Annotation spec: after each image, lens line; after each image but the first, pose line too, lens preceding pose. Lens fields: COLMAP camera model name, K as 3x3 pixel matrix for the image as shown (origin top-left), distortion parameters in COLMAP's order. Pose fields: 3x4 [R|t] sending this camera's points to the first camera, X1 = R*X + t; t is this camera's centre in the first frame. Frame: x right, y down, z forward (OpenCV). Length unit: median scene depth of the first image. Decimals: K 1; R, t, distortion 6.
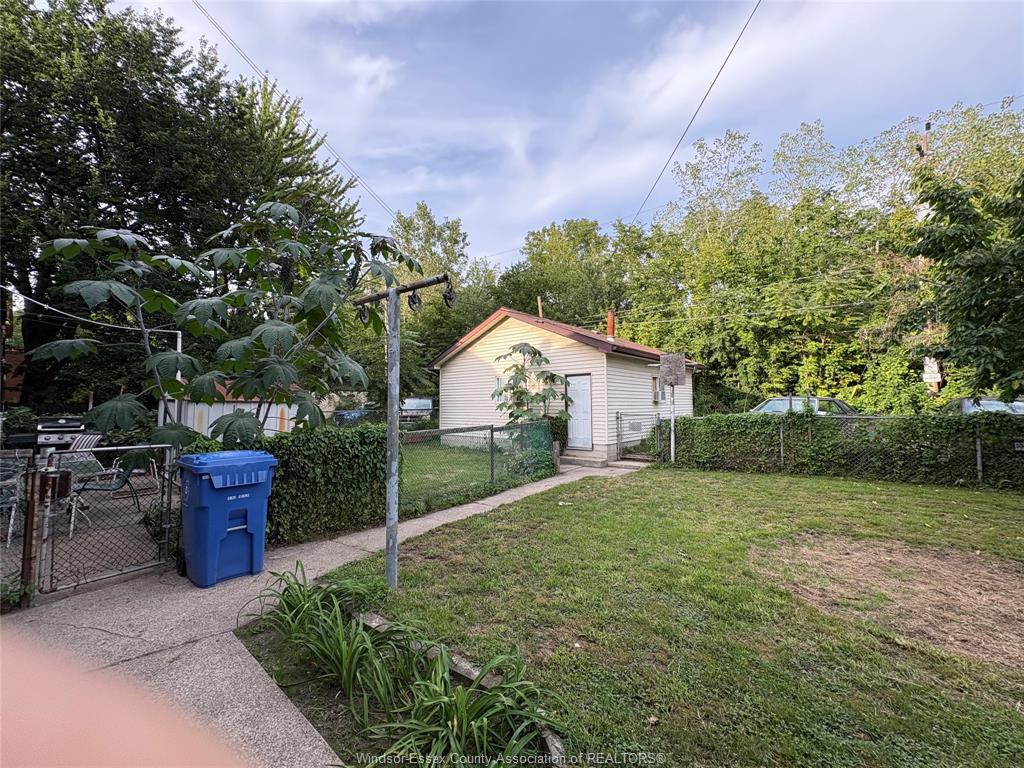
lens RADIAL K [[408.9, 0, 512.1], [0, 408.9, 382.3], [0, 0, 1]] dist [-0.001284, -0.000090]
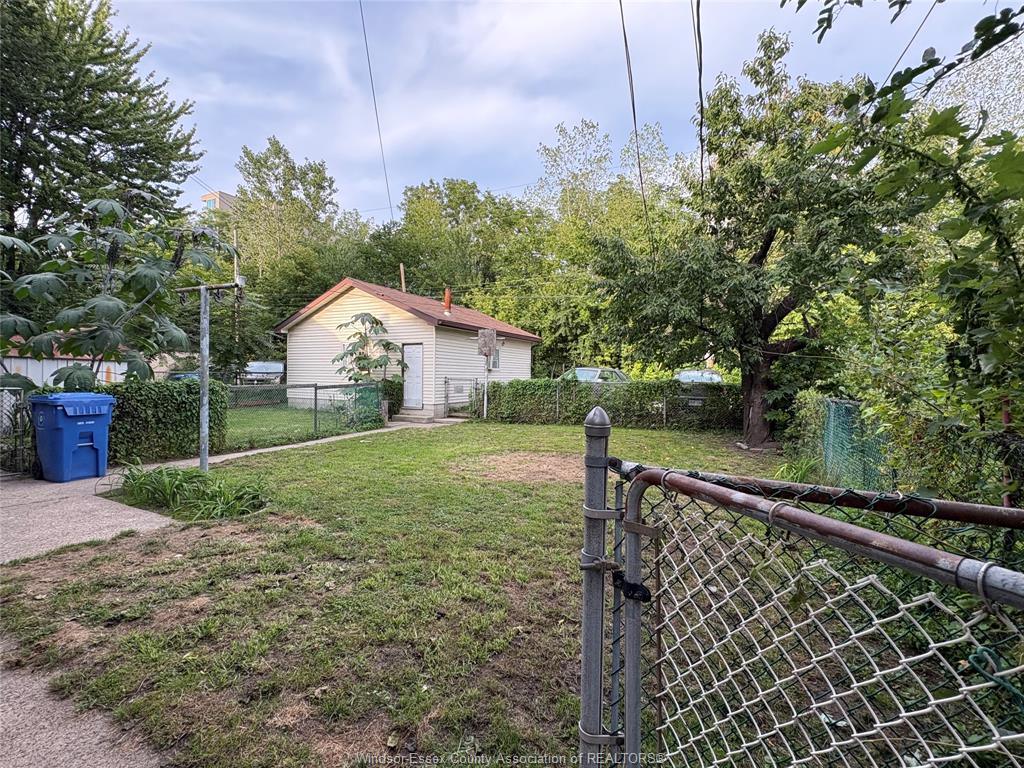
lens RADIAL K [[446.8, 0, 512.3], [0, 446.8, 383.9], [0, 0, 1]] dist [-0.001882, -0.000735]
pose [[0.970048, 0.014234, 0.242497, 0.117392], [-0.032714, 0.996842, 0.072354, -0.005555], [-0.240701, -0.078120, 0.967450, -0.252072]]
